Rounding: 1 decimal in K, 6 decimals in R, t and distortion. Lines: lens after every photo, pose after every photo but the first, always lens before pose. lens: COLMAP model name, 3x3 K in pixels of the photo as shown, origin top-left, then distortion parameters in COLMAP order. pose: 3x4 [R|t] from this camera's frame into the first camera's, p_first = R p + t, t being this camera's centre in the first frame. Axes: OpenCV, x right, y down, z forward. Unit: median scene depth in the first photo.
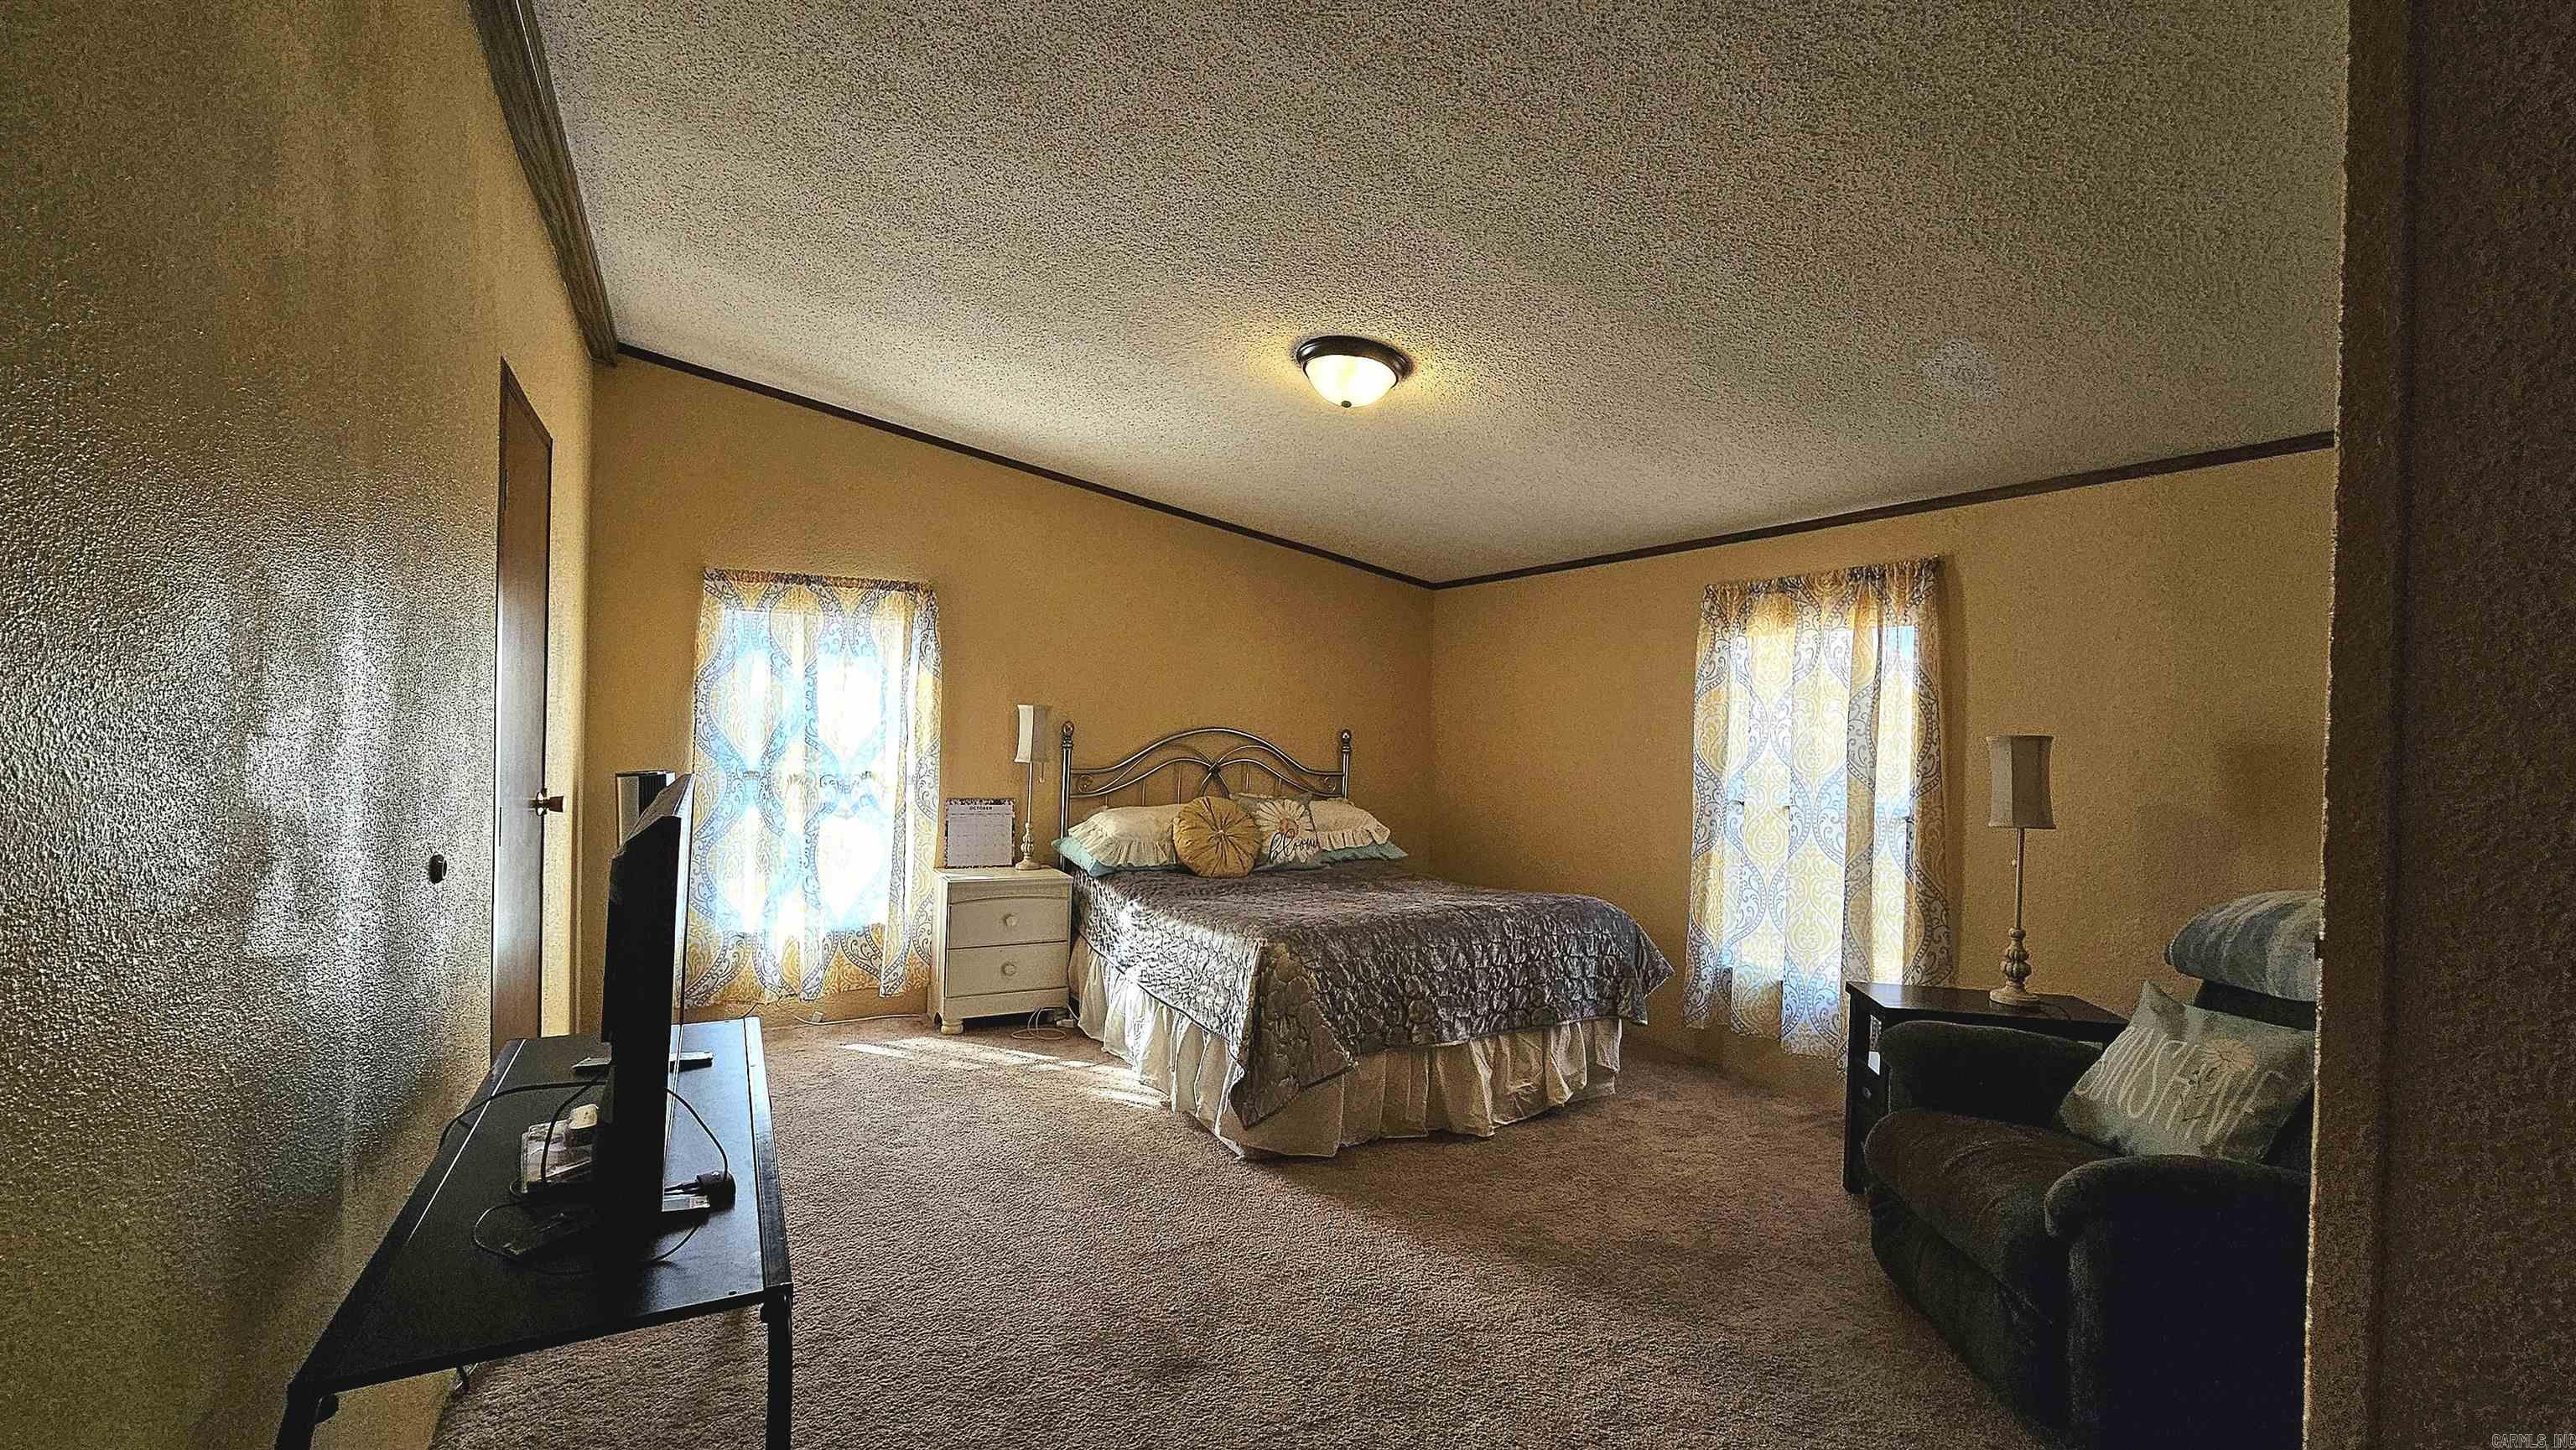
lens RADIAL K [[1053.2, 0, 1286.6], [0, 1053.2, 729.4], [0, 0, 1]] dist [-0.001209, 0.000292]
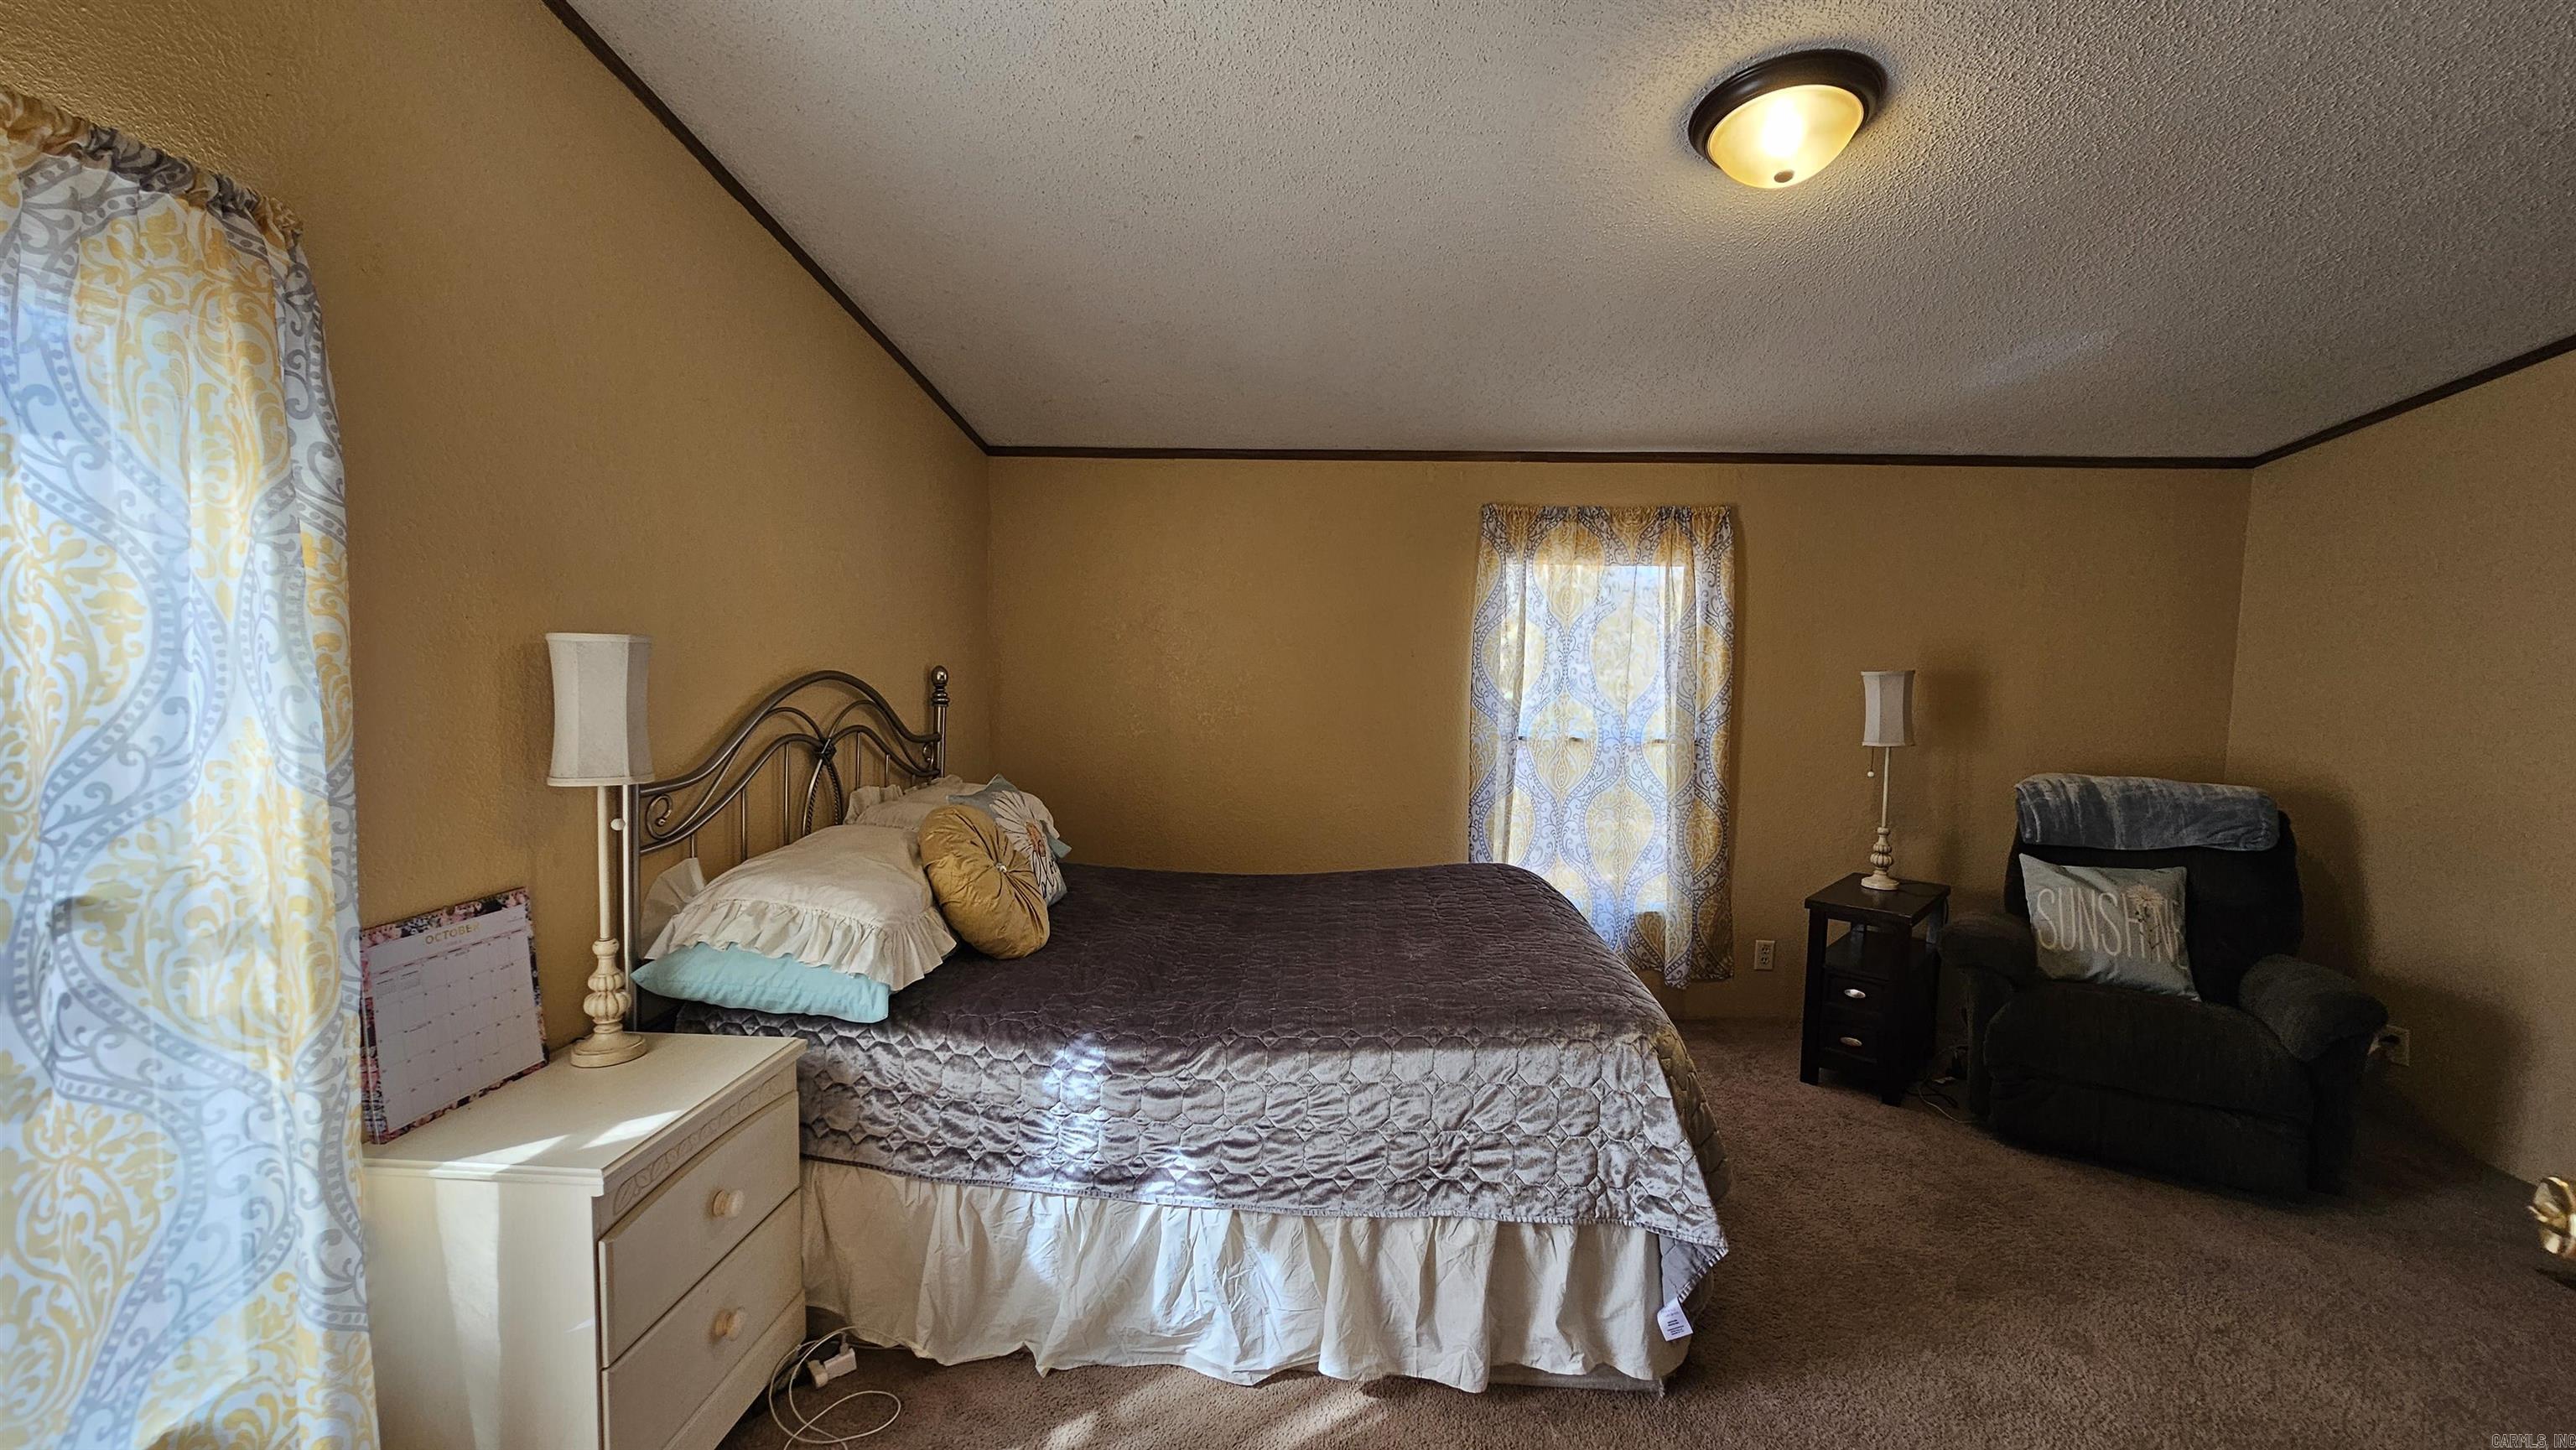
lens RADIAL K [[1053.2, 0, 1286.6], [0, 1053.2, 729.4], [0, 0, 1]] dist [-0.001209, 0.000292]
pose [[0.527641, -0.077783, 0.845899, -0.497468], [0.001273, 0.995870, 0.090780, -0.026013], [-0.849467, -0.046822, 0.525561, 0.677948]]
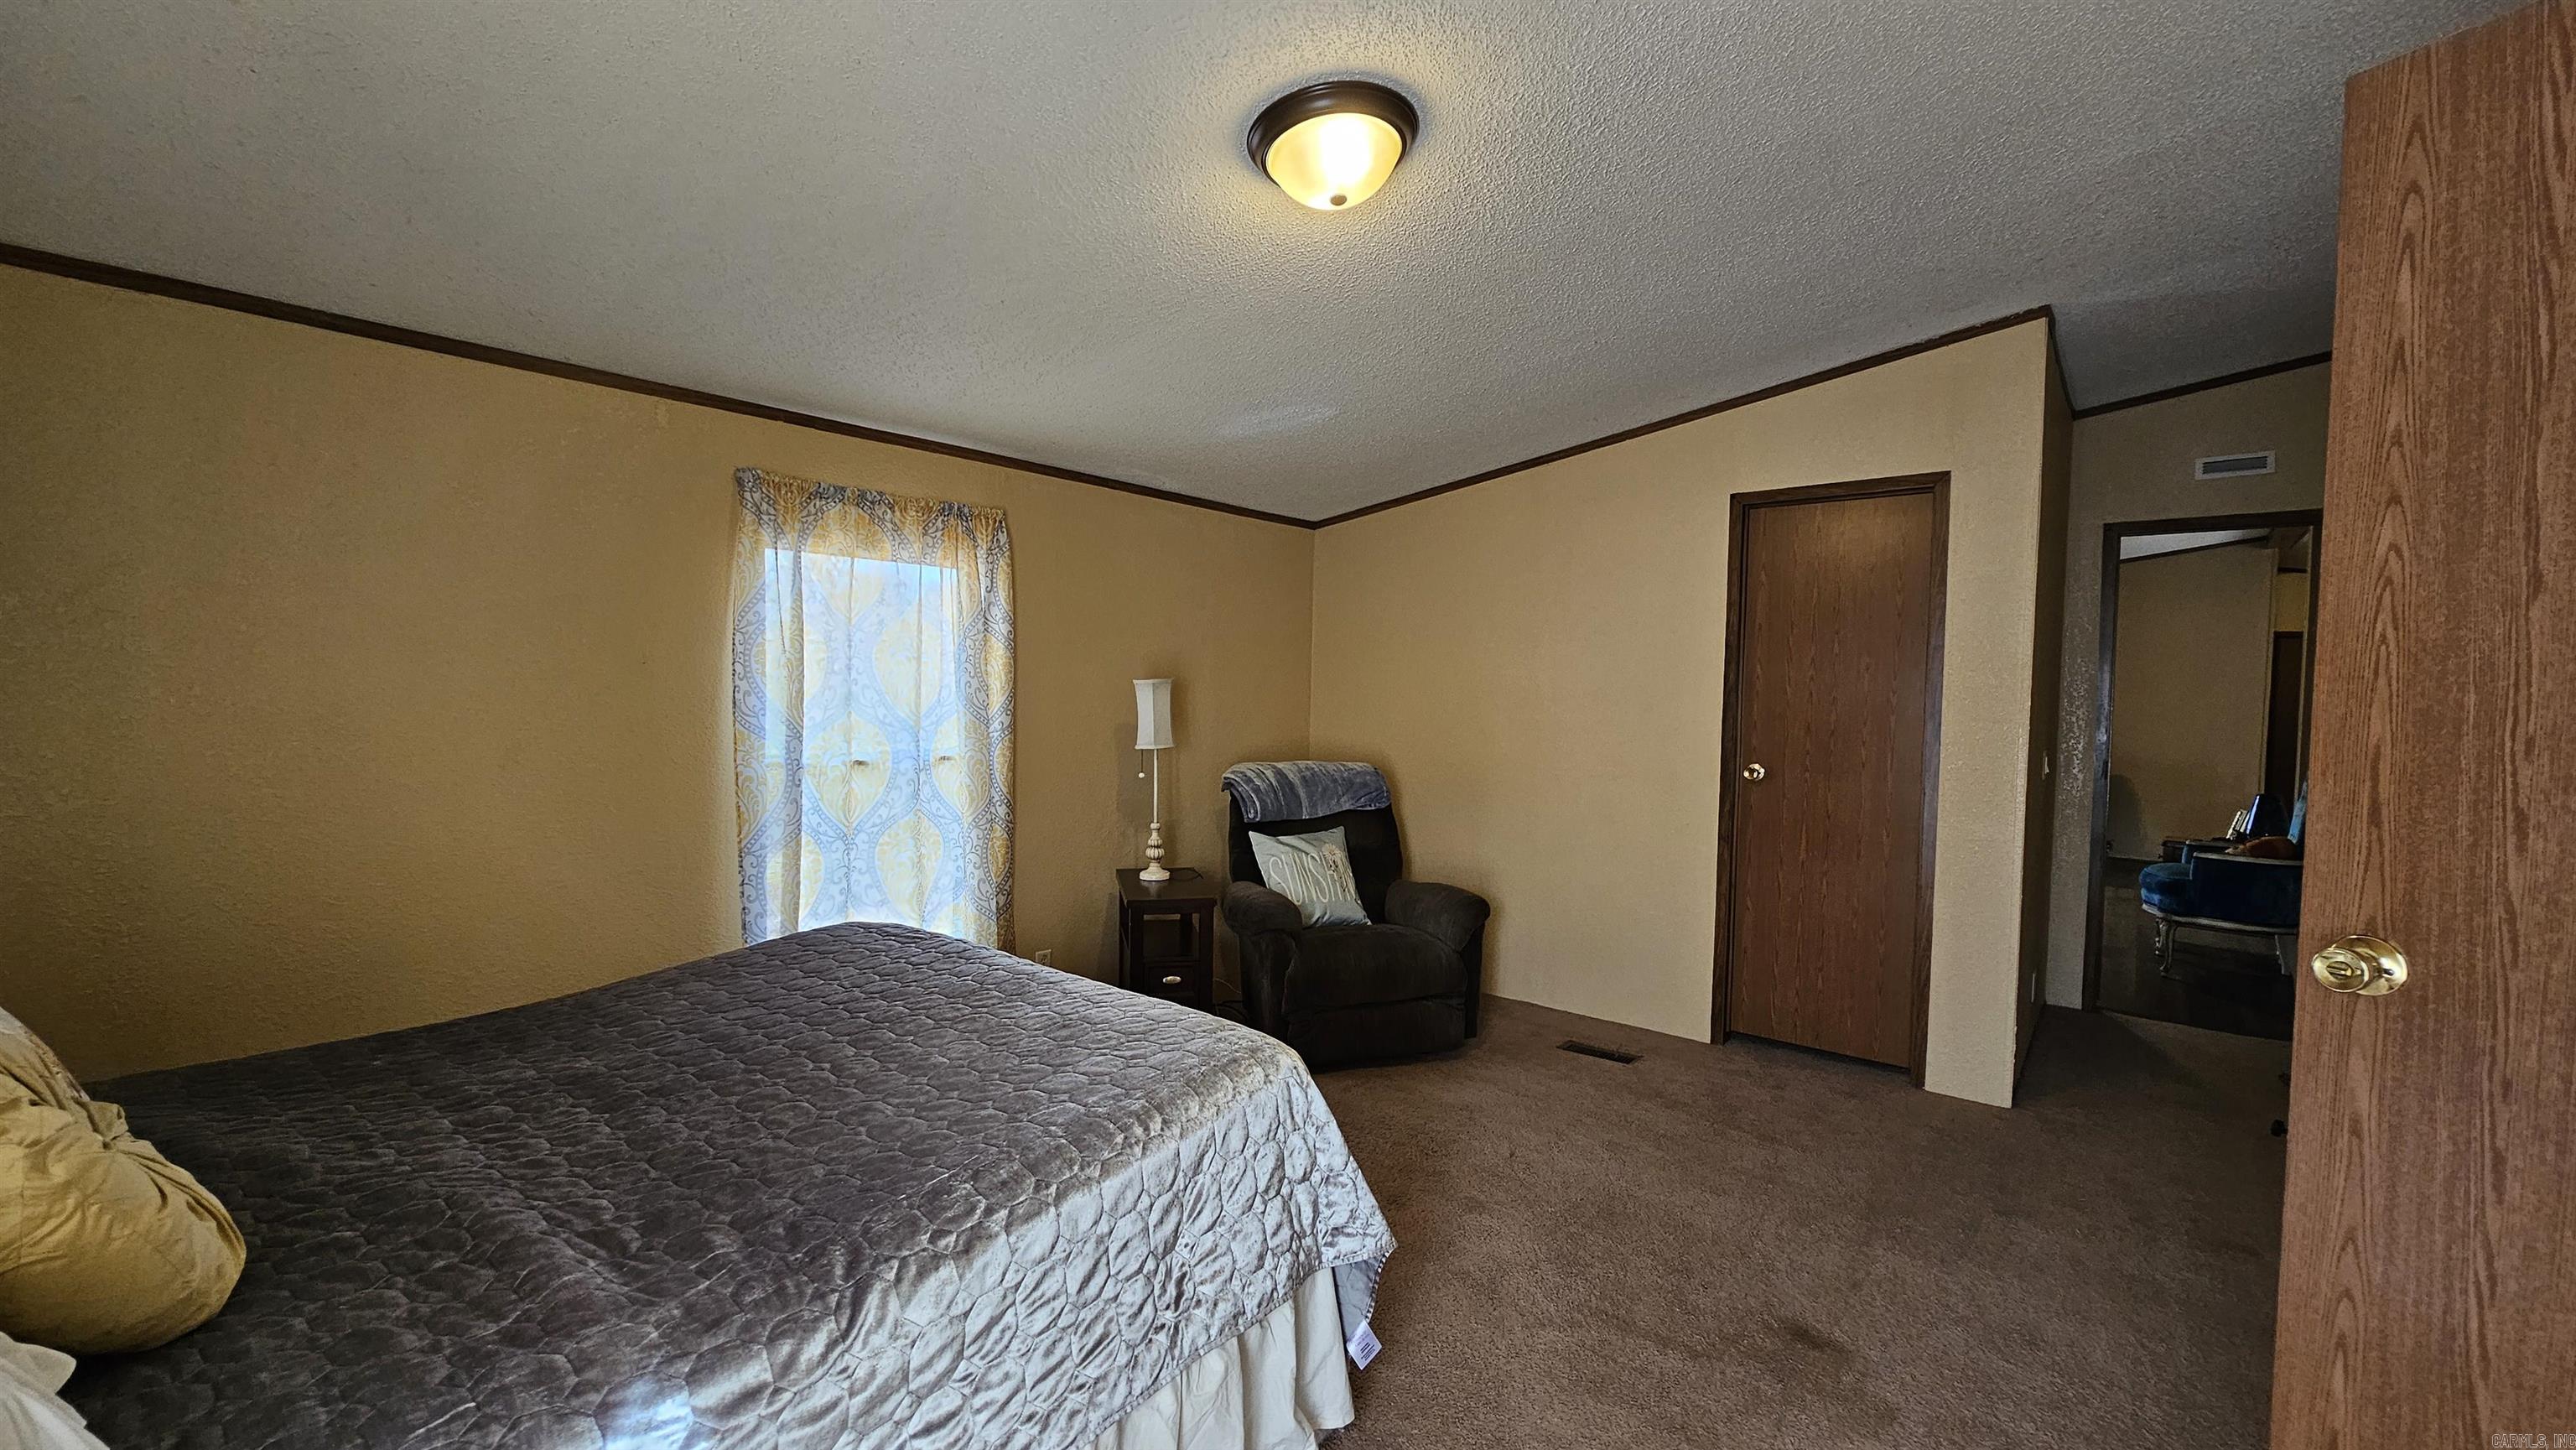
lens RADIAL K [[1066.1, 0, 1291.8], [0, 1066.1, 713.9], [0, 0, 1]] dist [0.015616, 0.000043]
pose [[-0.383736, -0.062480, 0.921327, -0.433780], [-0.023616, 0.998046, 0.057847, -0.022401], [-0.923141, 0.000440, -0.384462, 0.967981]]
